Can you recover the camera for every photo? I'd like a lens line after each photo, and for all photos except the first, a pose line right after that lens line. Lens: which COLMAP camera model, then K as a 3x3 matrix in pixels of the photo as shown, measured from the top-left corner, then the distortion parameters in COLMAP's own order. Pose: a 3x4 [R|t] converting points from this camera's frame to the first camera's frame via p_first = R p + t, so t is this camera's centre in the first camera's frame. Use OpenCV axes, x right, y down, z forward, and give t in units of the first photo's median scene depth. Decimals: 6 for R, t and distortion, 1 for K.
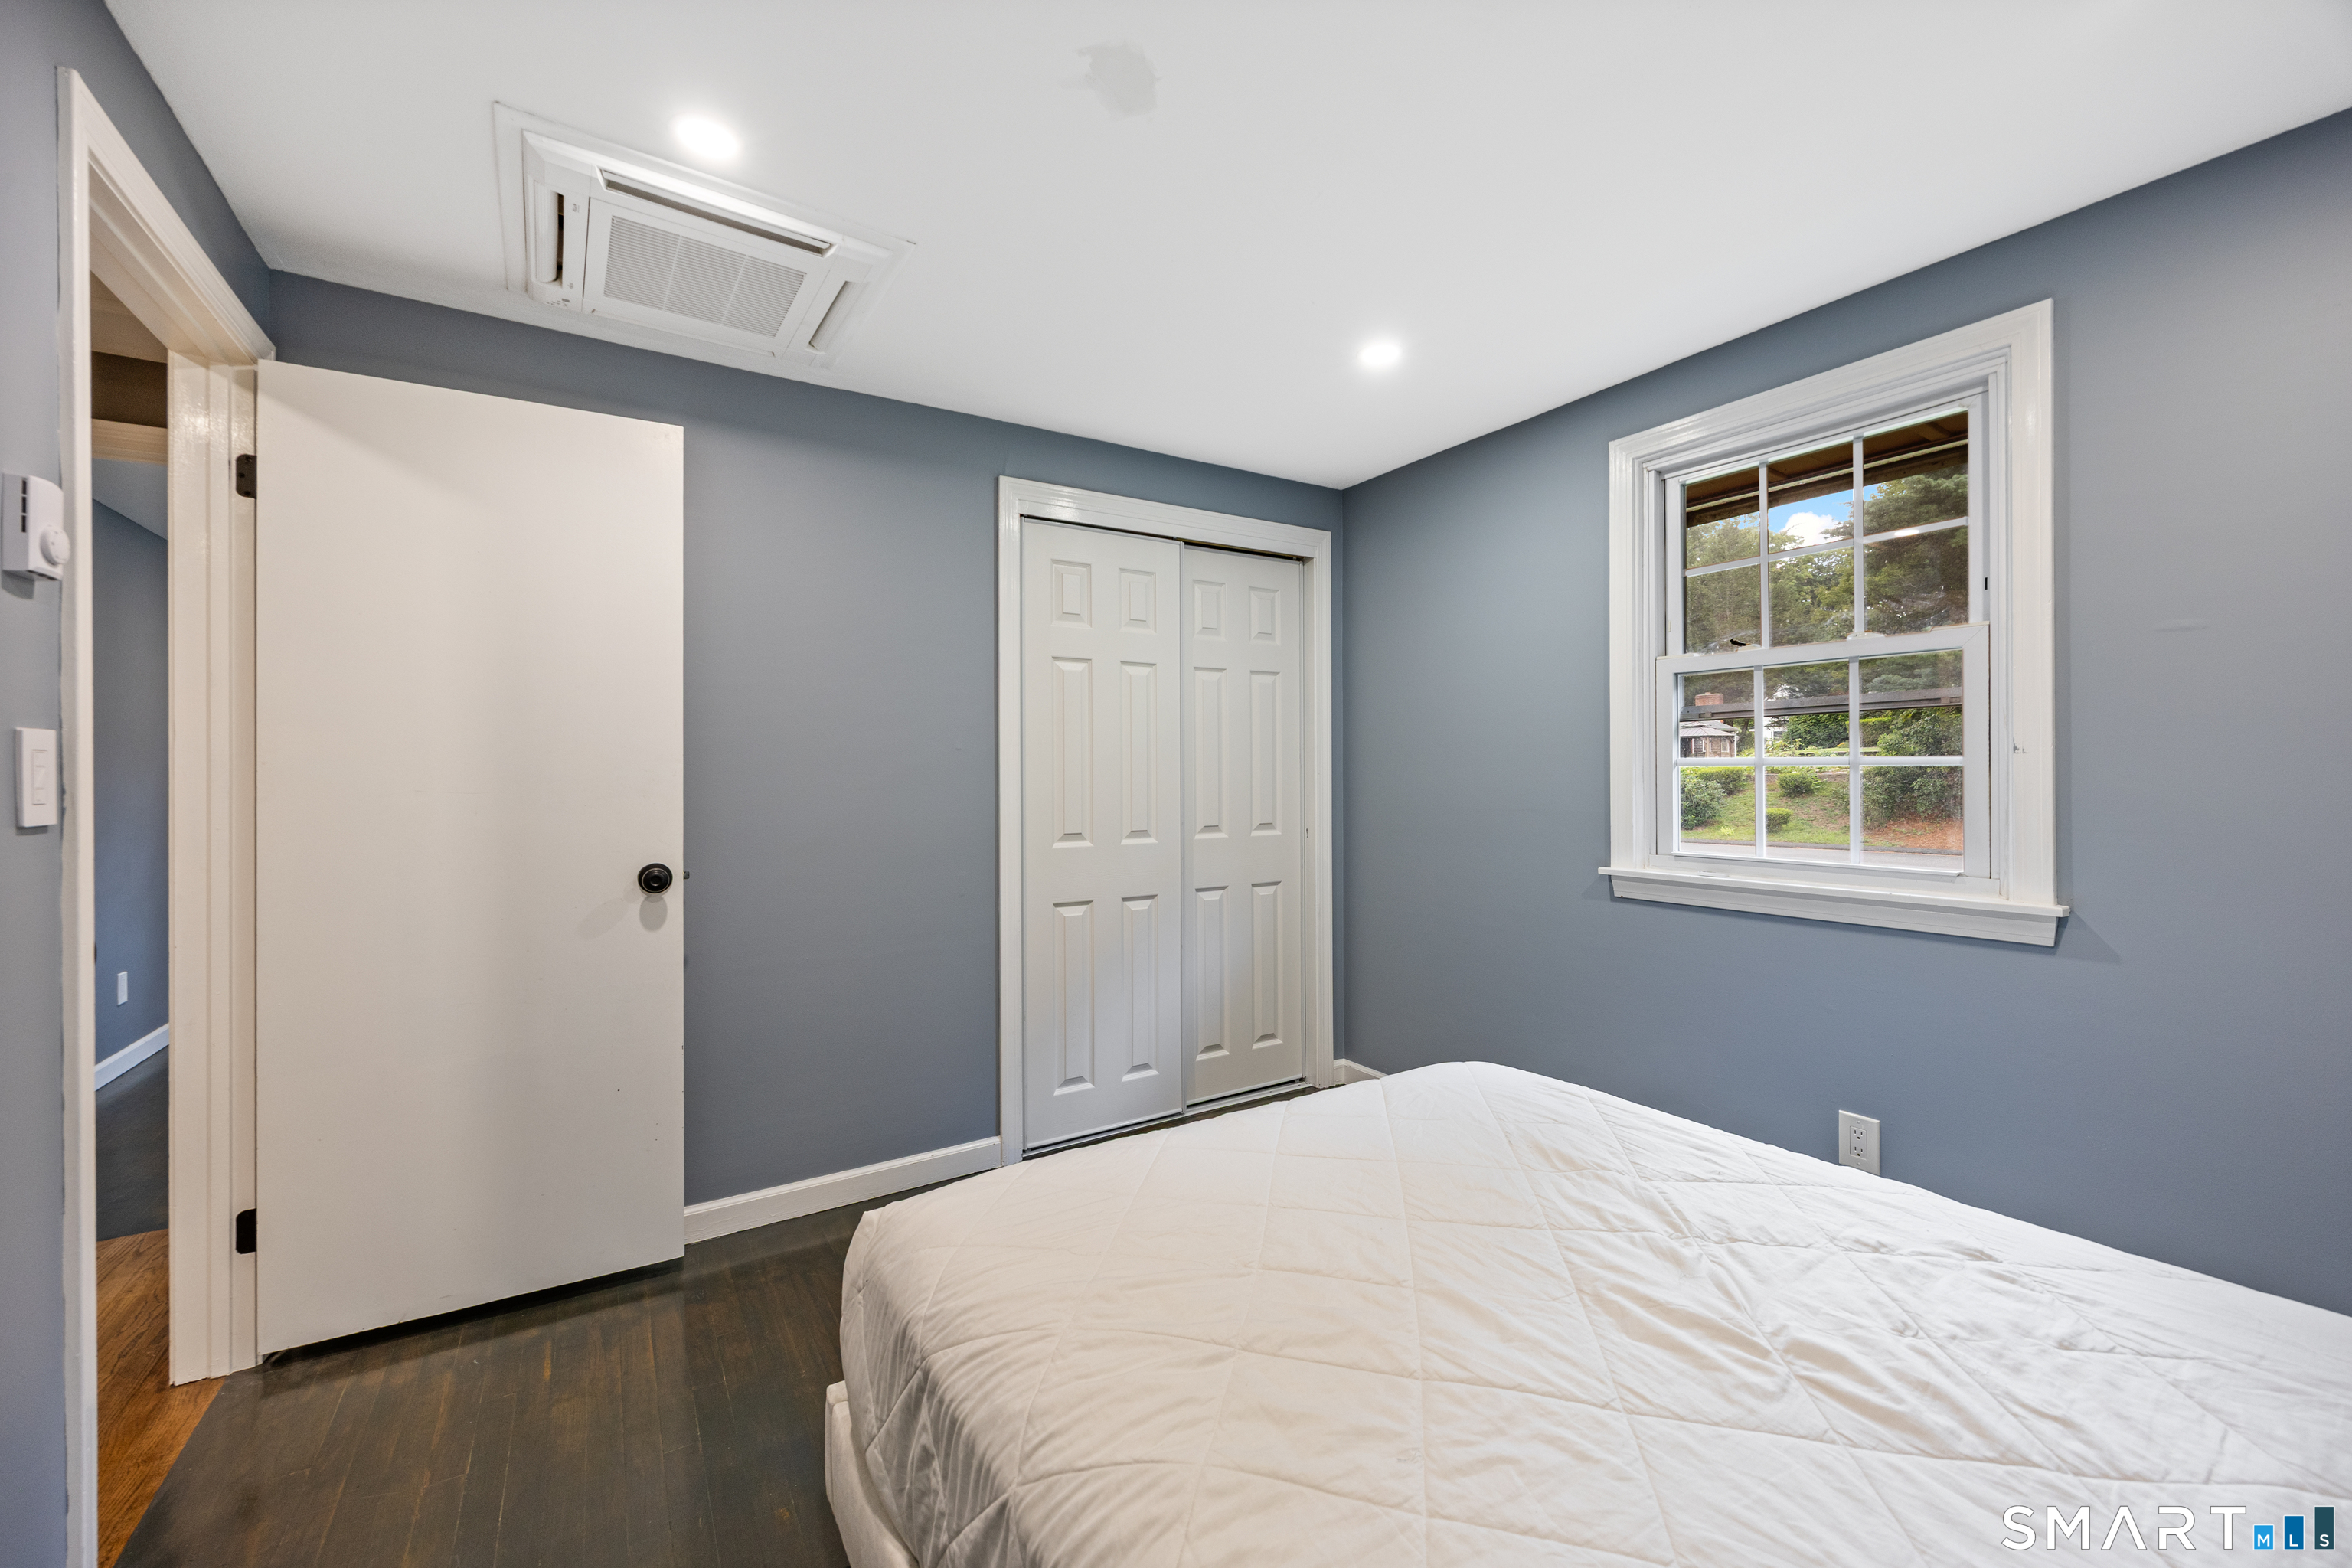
lens RADIAL K [[926.4, 0, 1192.0], [0, 926.4, 768.7], [0, 0, 1]] dist [0.000788, 0.000030]
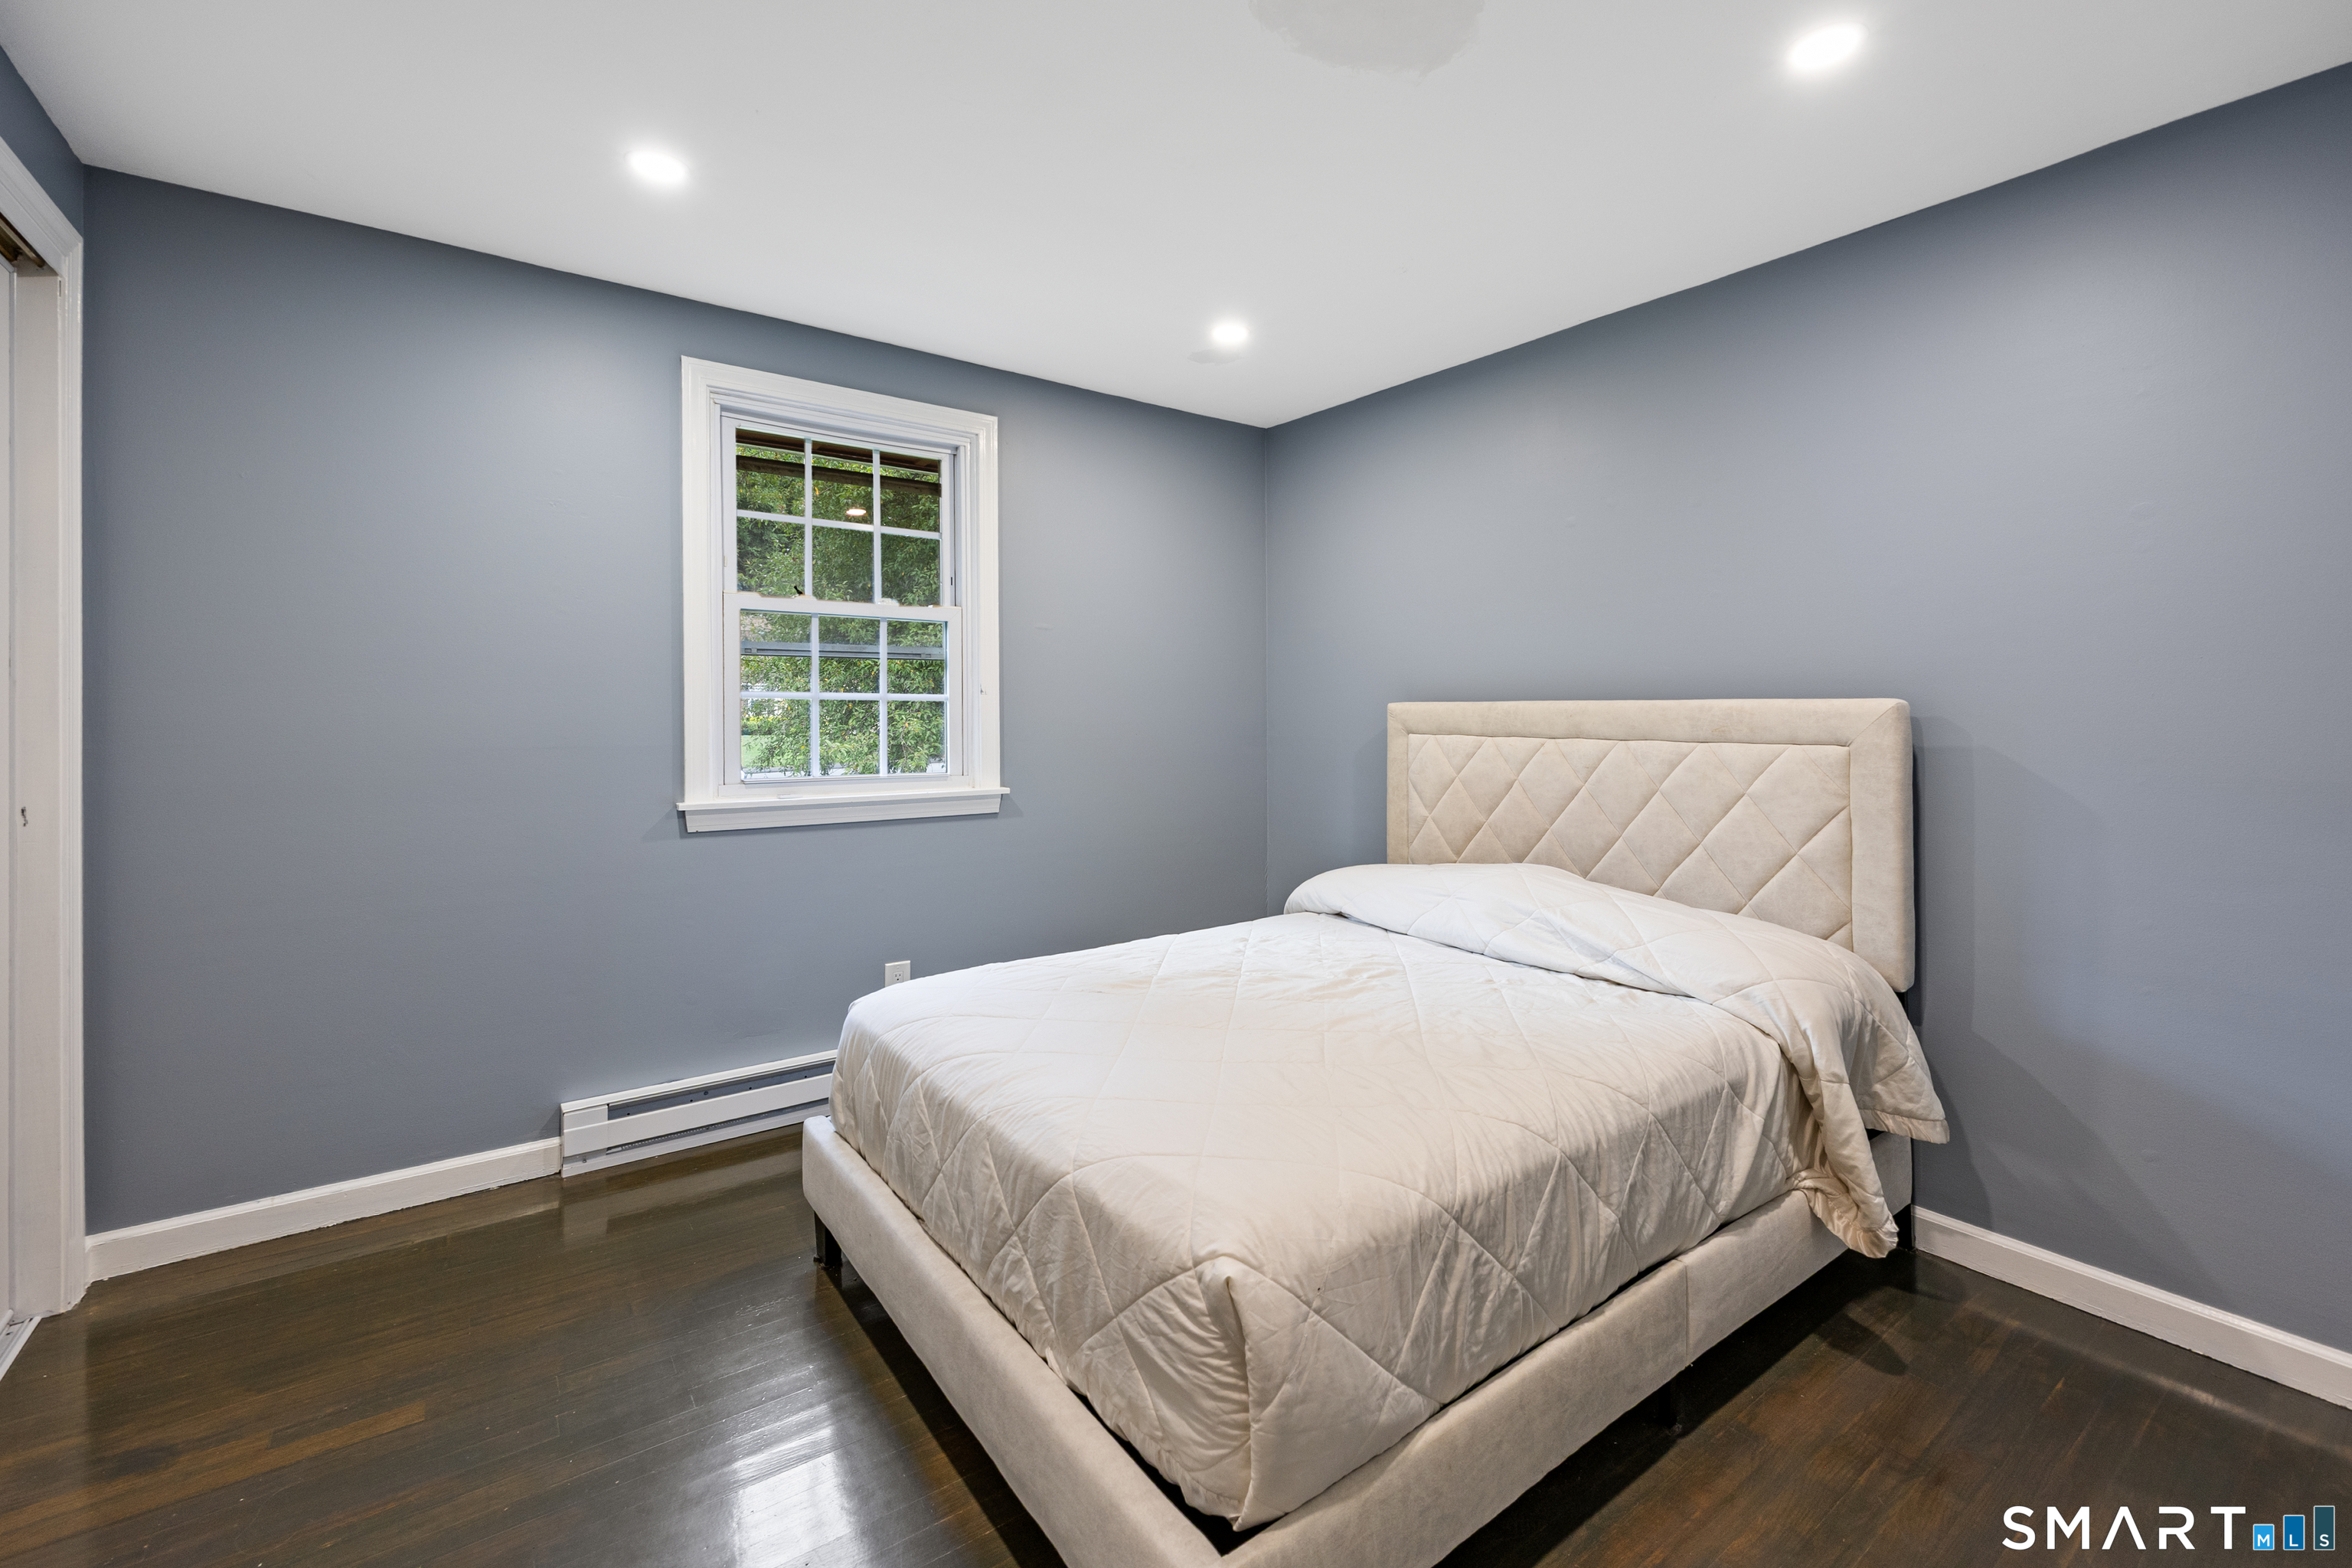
lens RADIAL K [[949.2, 0, 1168.9], [0, 949.2, 732.1], [0, 0, 1]] dist [0.000161, -0.000035]
pose [[-0.026585, -0.006822, 0.999623, -0.658832], [-0.003669, 0.999971, 0.006727, 0.031570], [-0.999640, -0.003489, -0.026609, 0.643911]]
